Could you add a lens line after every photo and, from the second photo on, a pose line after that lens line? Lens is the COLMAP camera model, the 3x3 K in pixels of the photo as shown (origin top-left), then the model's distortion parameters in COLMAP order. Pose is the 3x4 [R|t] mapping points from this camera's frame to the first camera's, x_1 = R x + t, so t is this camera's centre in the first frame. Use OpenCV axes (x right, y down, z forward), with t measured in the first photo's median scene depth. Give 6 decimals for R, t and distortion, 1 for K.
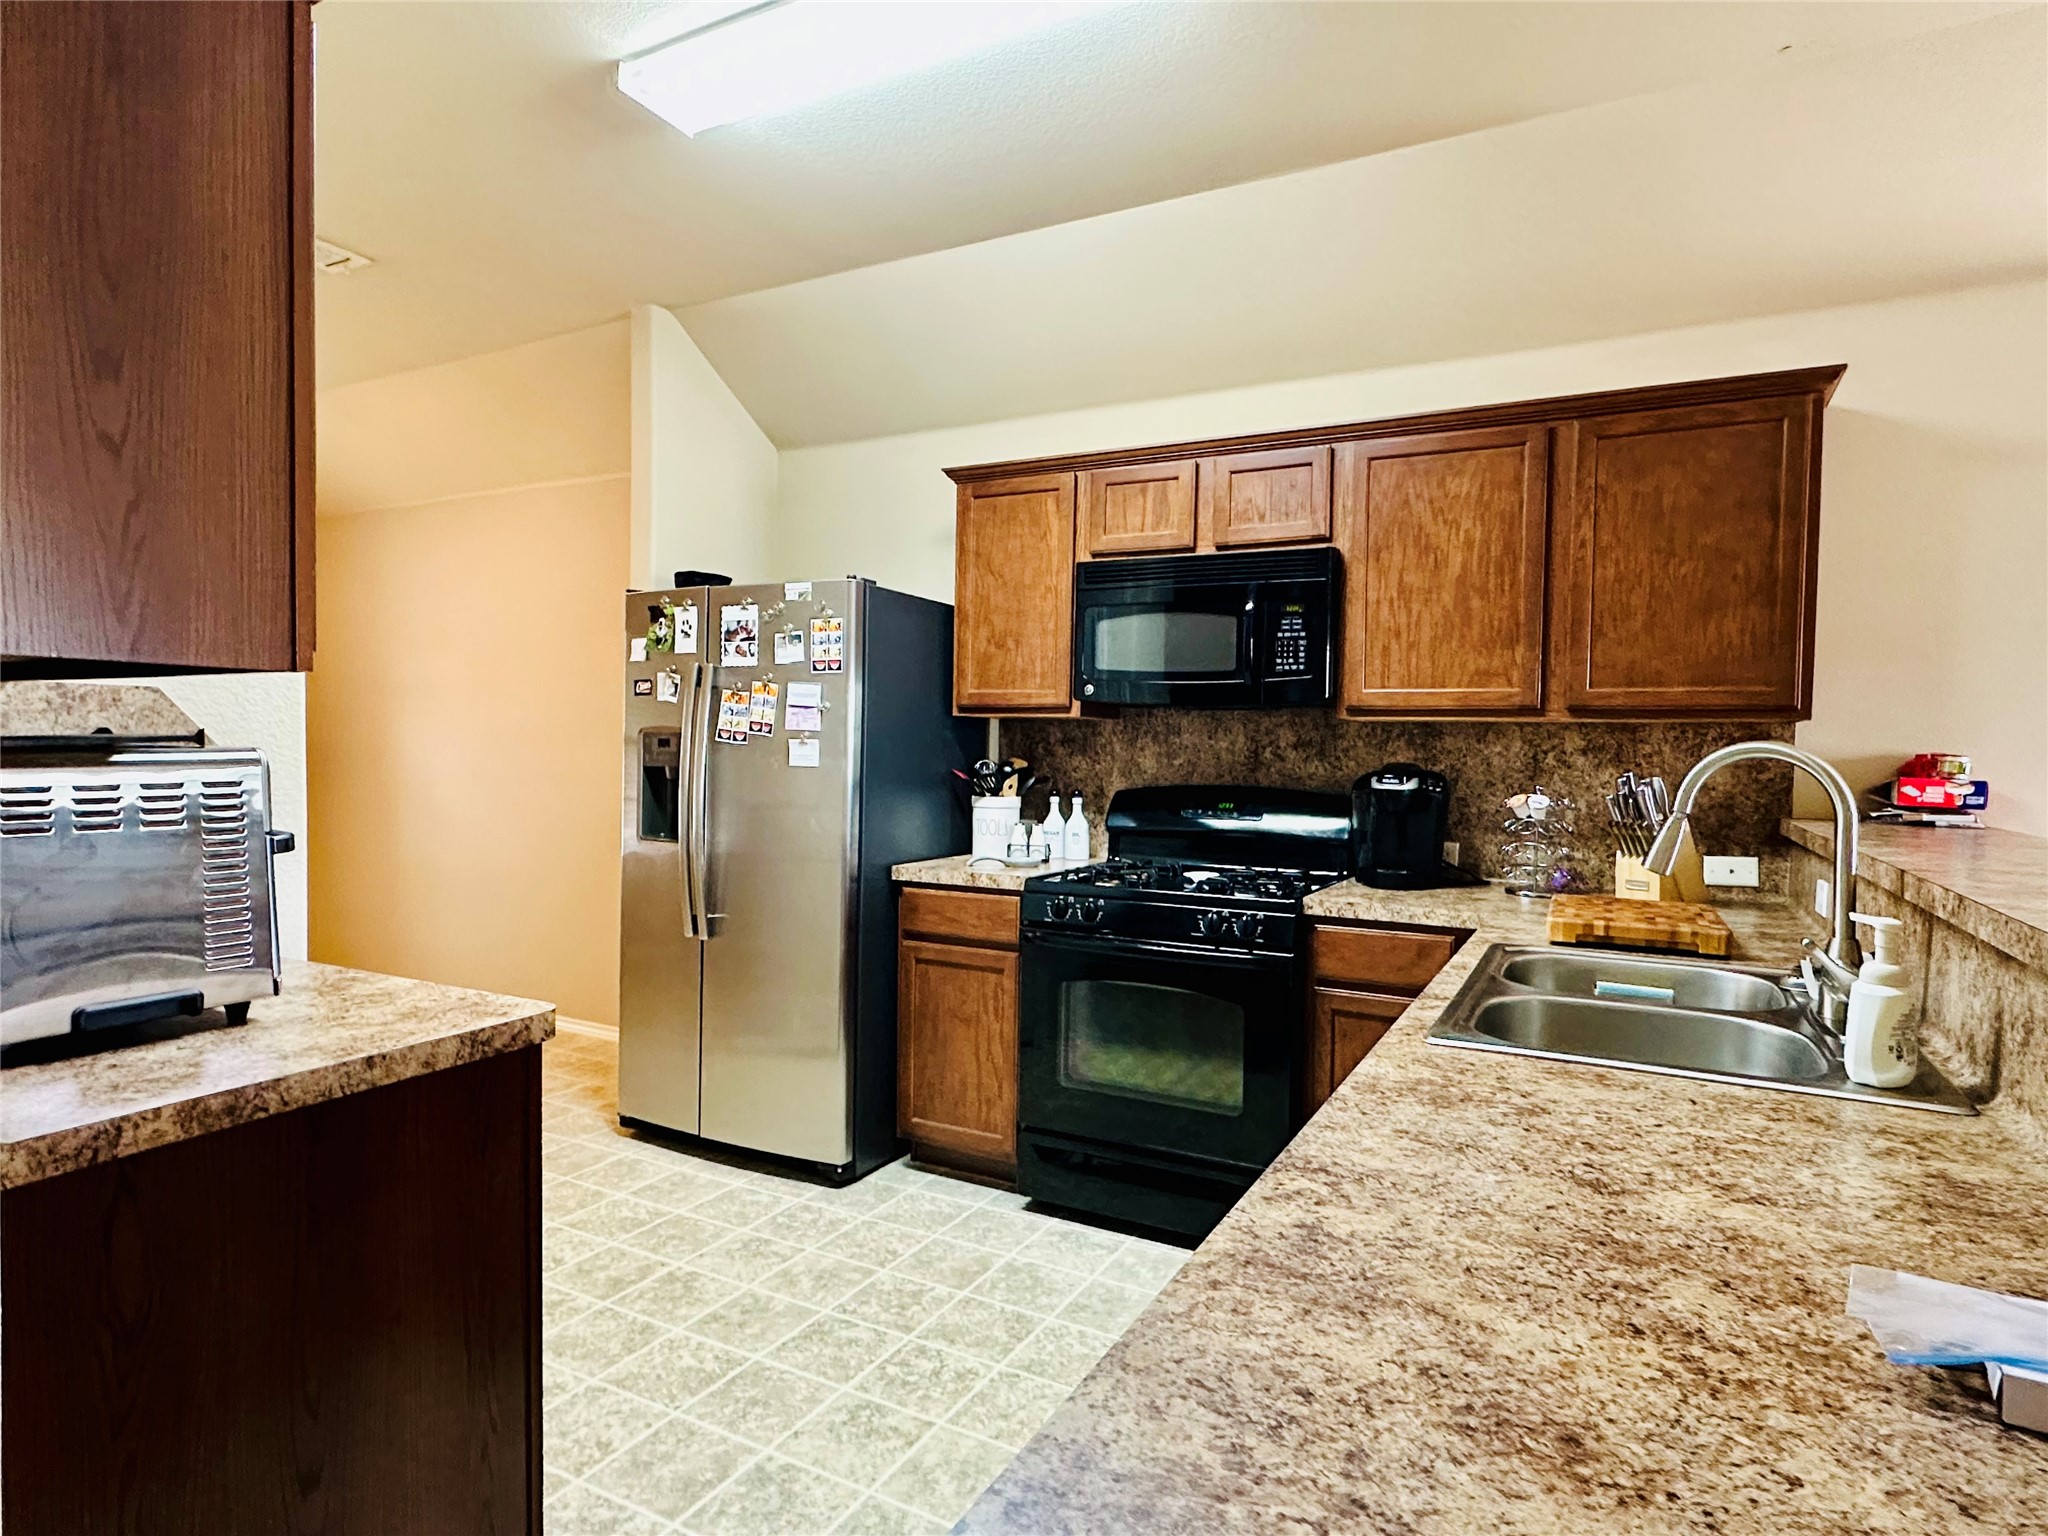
lens RADIAL K [[1140.1, 0, 1022.8], [0, 1140.1, 769.6], [0, 0, 1]] dist [-0.001780, -0.000377]
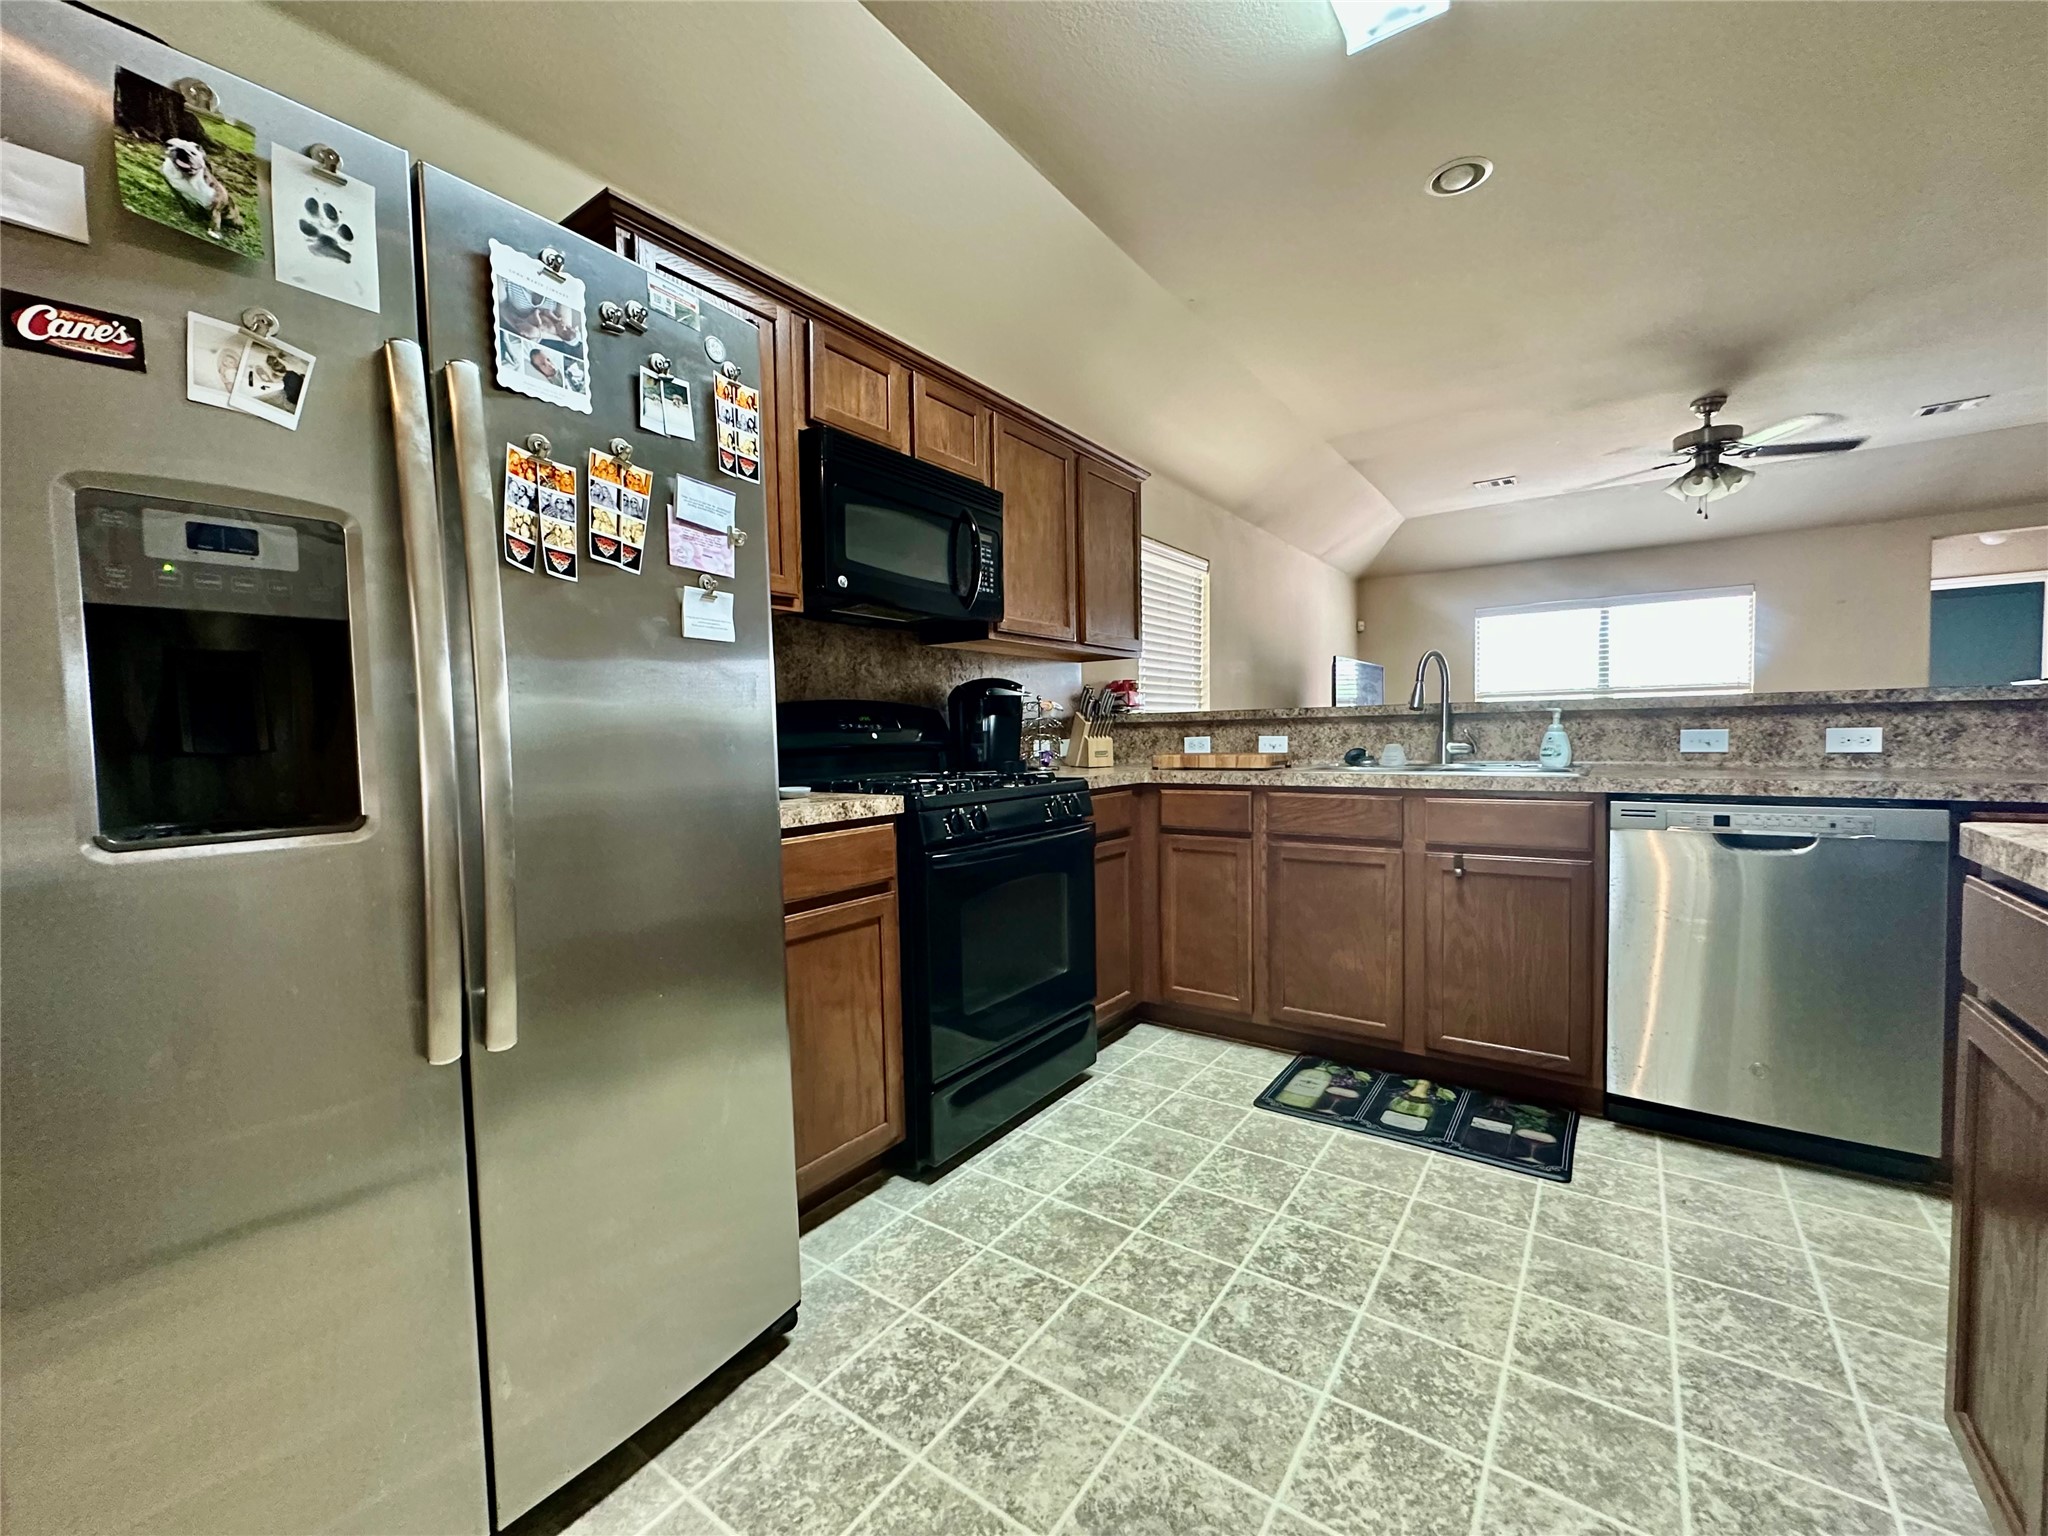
lens RADIAL K [[832.3, 0, 1030.2], [0, 832.3, 763.8], [0, 0, 1]] dist [-0.007304, 0.000050]
pose [[0.124625, -0.056609, 0.990588, -0.564363], [0.044281, 0.997694, 0.051444, 0.041732], [-0.991215, 0.037453, 0.126844, 0.800508]]
